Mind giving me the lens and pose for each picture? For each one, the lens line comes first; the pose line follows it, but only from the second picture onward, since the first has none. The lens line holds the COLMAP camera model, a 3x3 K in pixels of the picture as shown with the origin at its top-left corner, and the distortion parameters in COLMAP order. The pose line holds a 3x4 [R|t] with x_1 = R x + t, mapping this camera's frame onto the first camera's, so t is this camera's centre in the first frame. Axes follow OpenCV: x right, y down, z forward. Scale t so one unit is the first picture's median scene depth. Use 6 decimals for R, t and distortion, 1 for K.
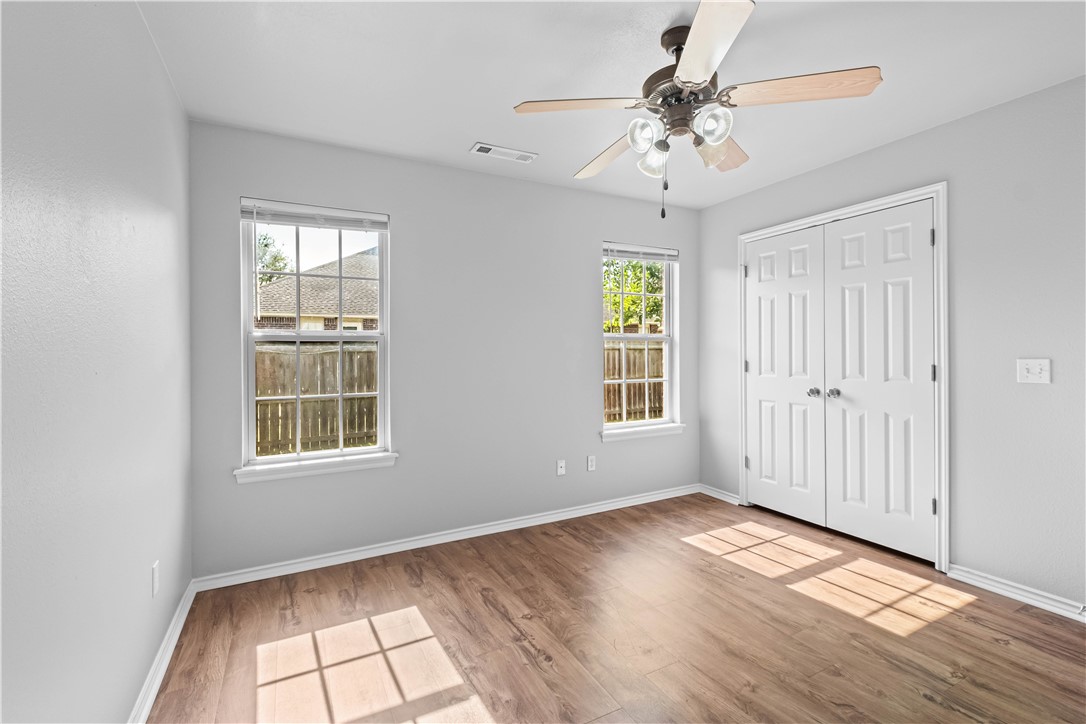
lens RADIAL K [[473.9, 0, 542.1], [0, 473.9, 361.5], [0, 0, 1]] dist [0.006171, -0.005405]
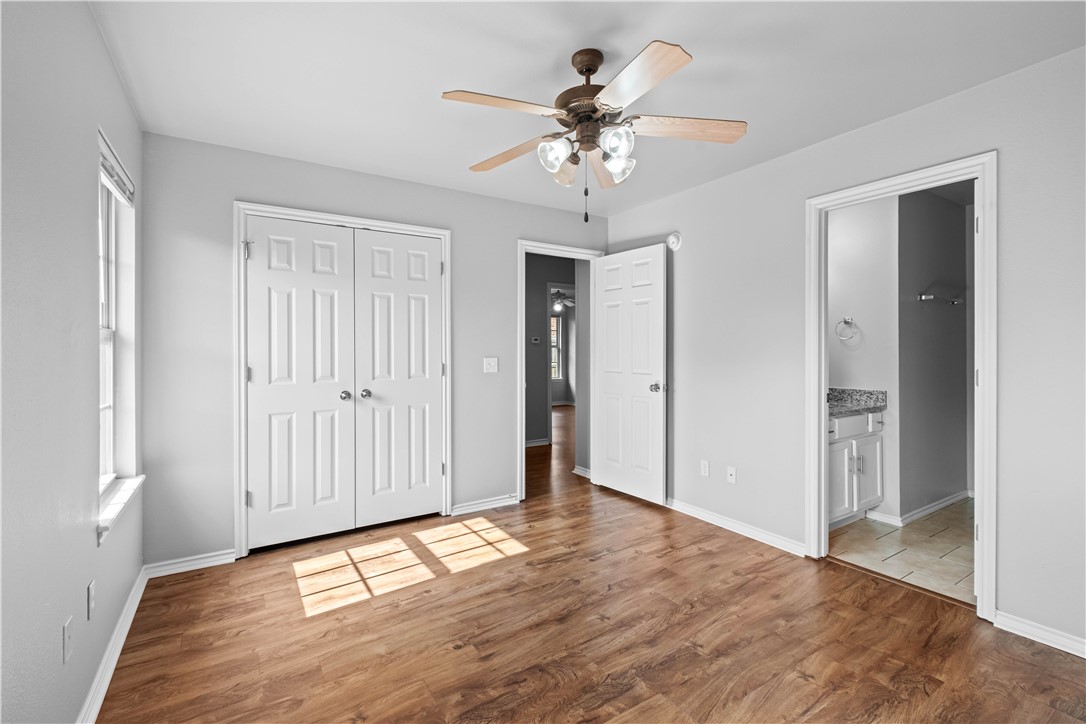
lens RADIAL K [[473.9, 0, 533.2], [0, 473.9, 358.9], [0, 0, 1]] dist [0.006171, -0.005405]
pose [[-0.073017, -0.007506, 0.997302, -0.470825], [0.030381, 0.999491, 0.009747, -0.010334], [-0.996868, 0.031011, -0.072752, 0.747608]]
